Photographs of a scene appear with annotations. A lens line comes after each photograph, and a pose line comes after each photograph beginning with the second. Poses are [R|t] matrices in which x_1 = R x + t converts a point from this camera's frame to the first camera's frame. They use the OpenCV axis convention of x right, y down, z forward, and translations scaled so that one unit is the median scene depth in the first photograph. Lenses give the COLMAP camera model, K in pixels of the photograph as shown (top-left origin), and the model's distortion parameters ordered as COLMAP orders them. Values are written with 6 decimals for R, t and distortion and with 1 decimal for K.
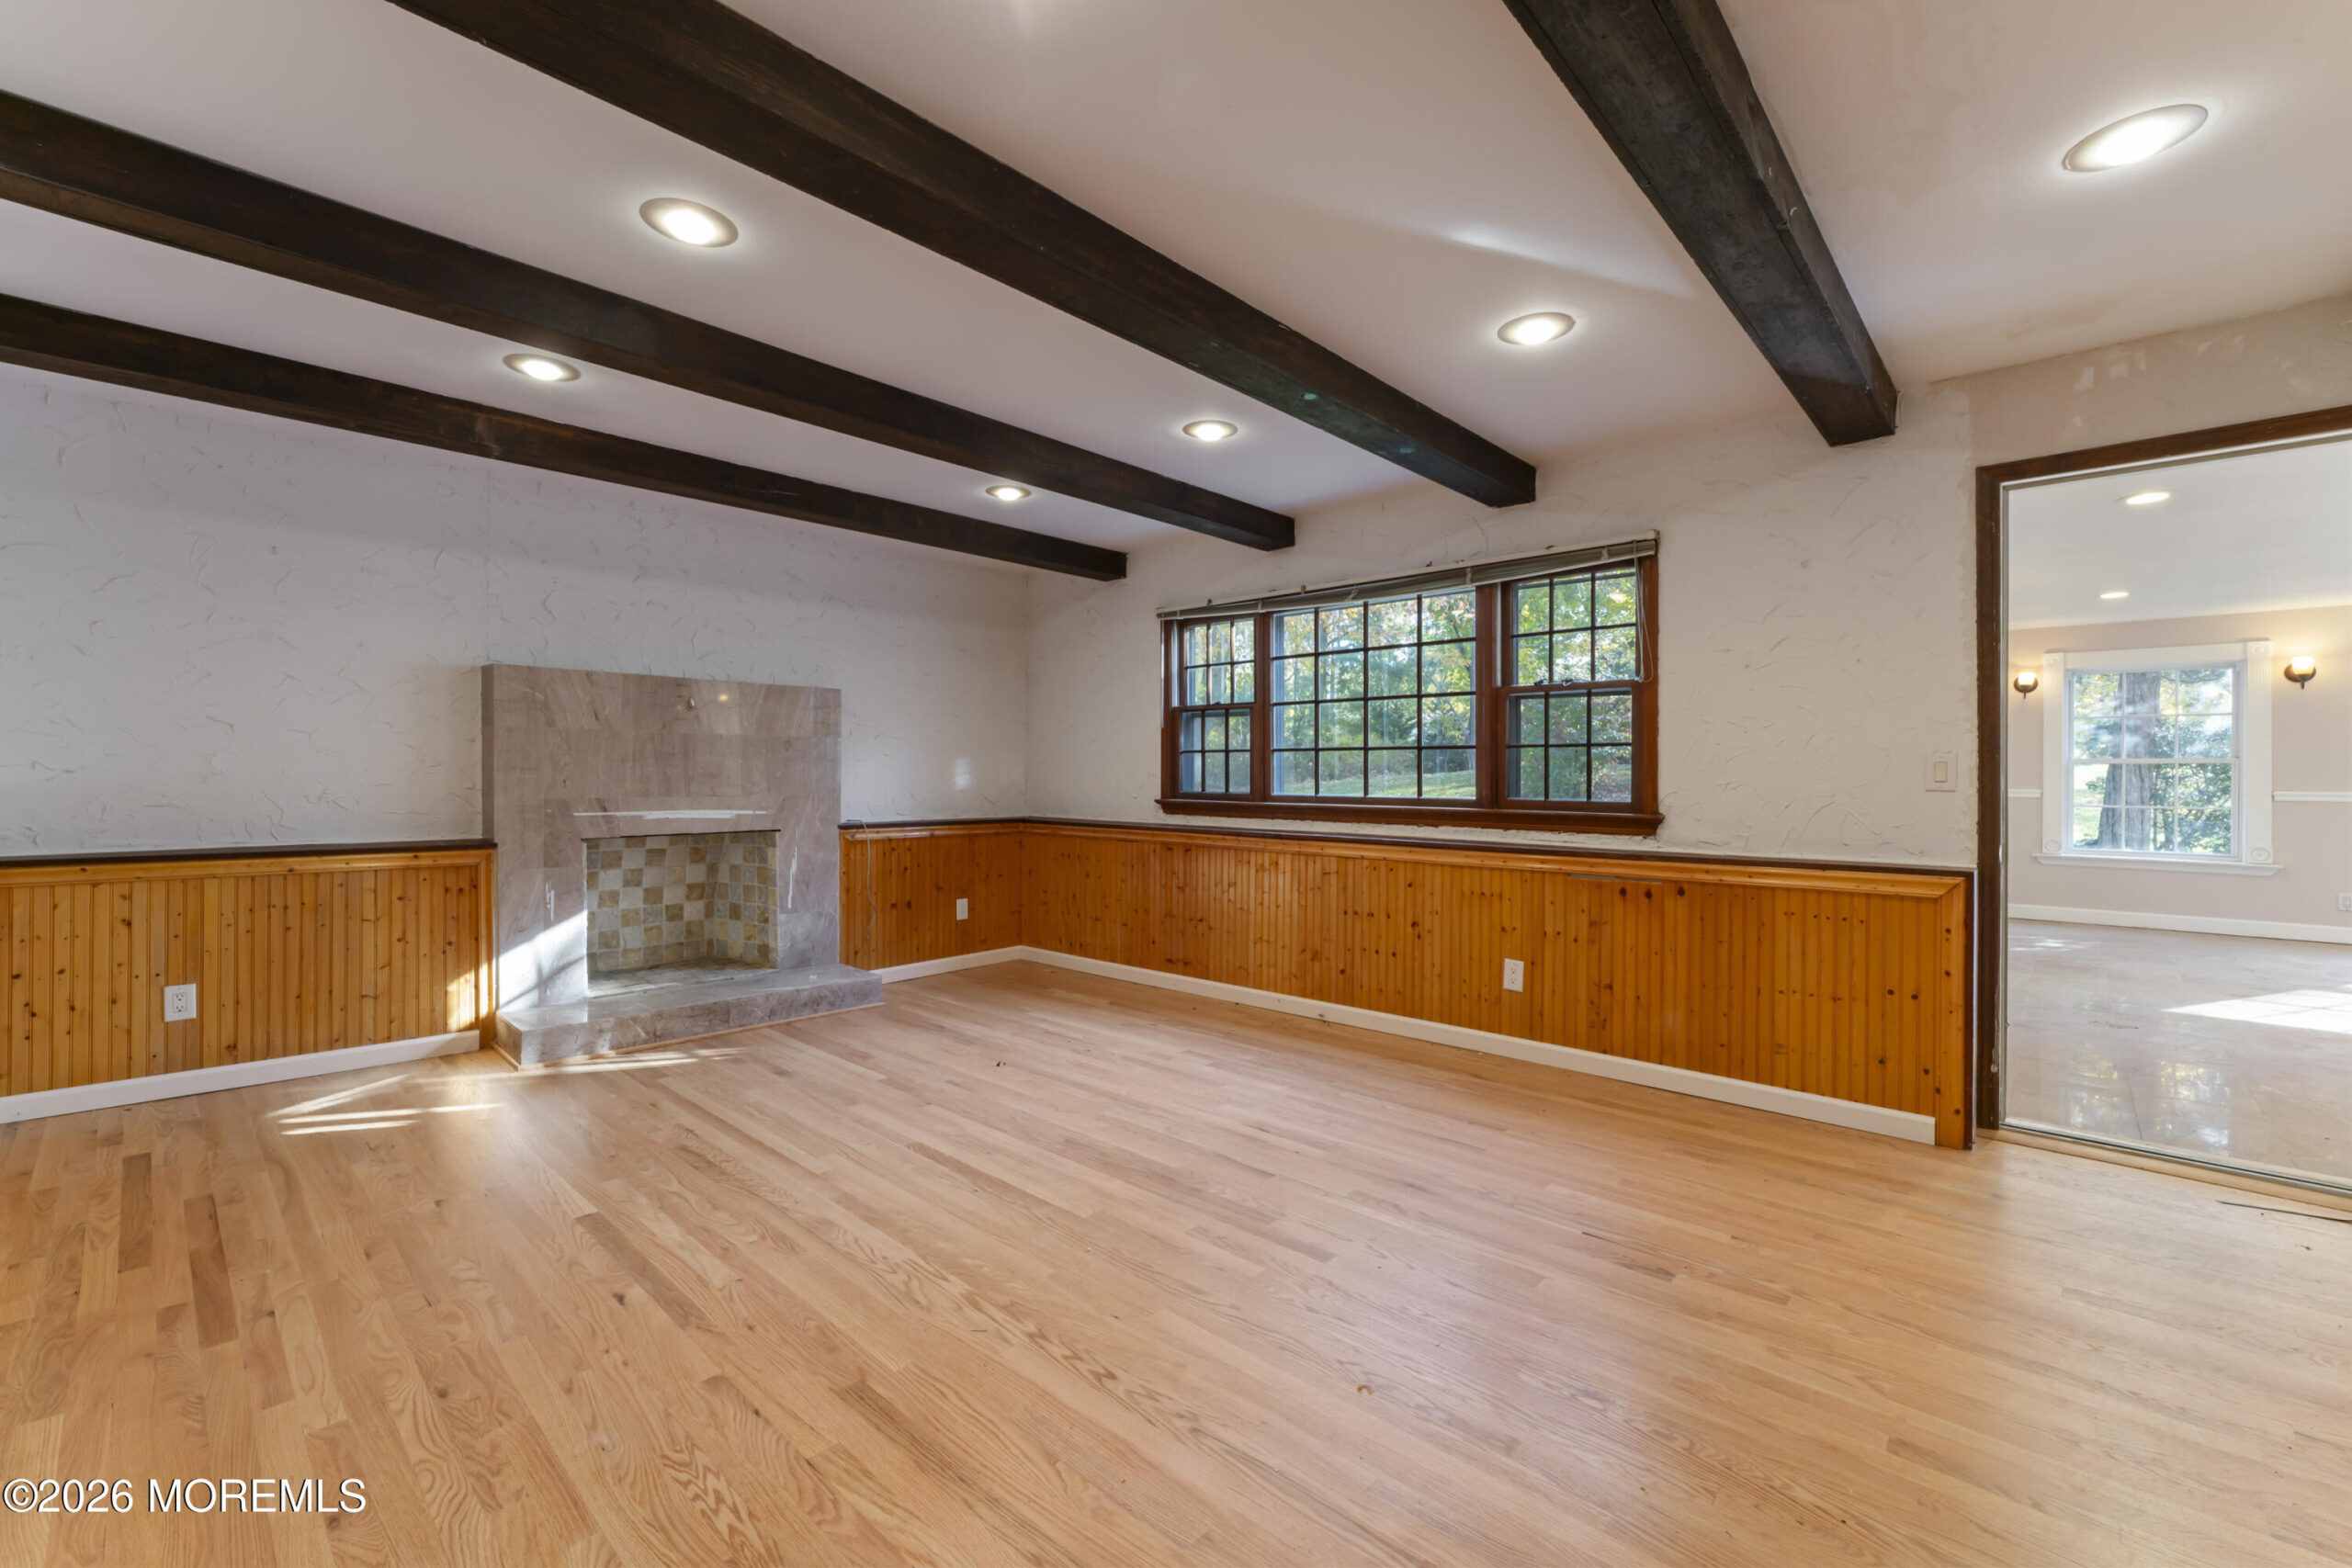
lens RADIAL K [[944.0, 0, 1163.1], [0, 944.0, 779.5], [0, 0, 1]] dist [-0.004686, -0.000245]
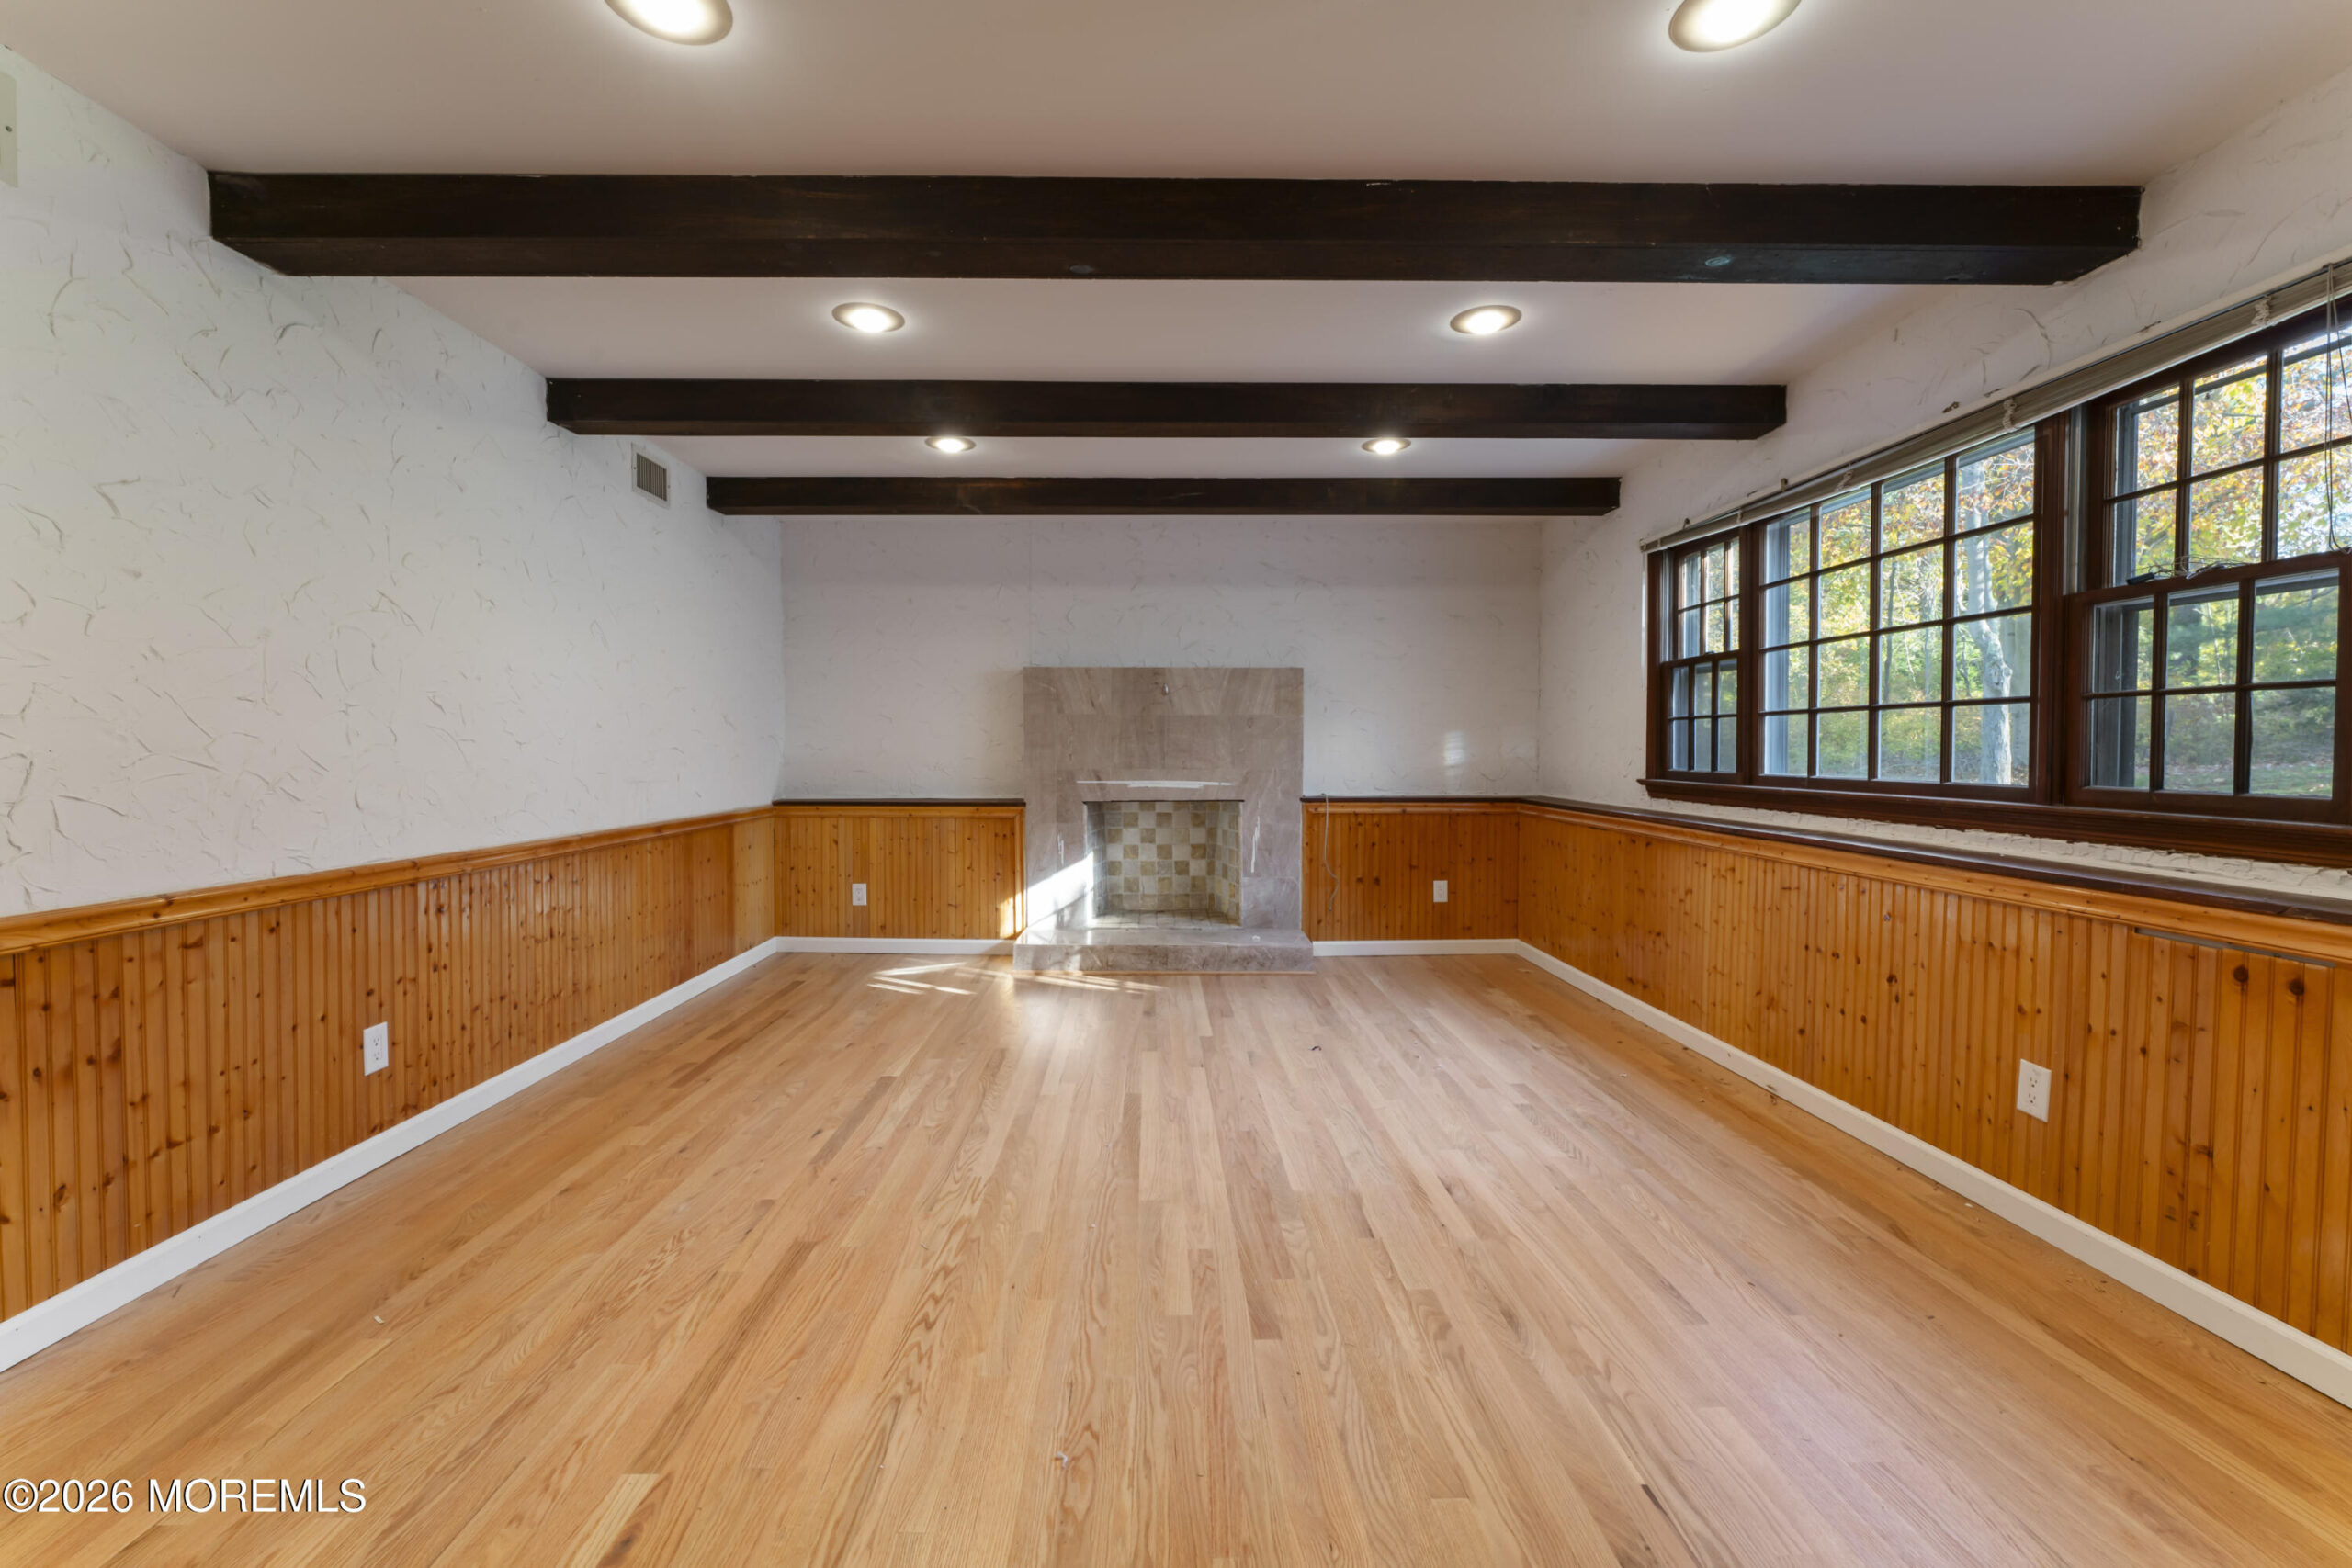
lens RADIAL K [[944.0, 0, 1170.4], [0, 944.0, 778.1], [0, 0, 1]] dist [-0.004686, -0.000245]
pose [[0.707484, 0.017666, -0.706508, 0.398196], [0.000080, 0.999686, 0.025076, 0.000086], [0.706729, -0.017797, 0.707261, 0.213457]]
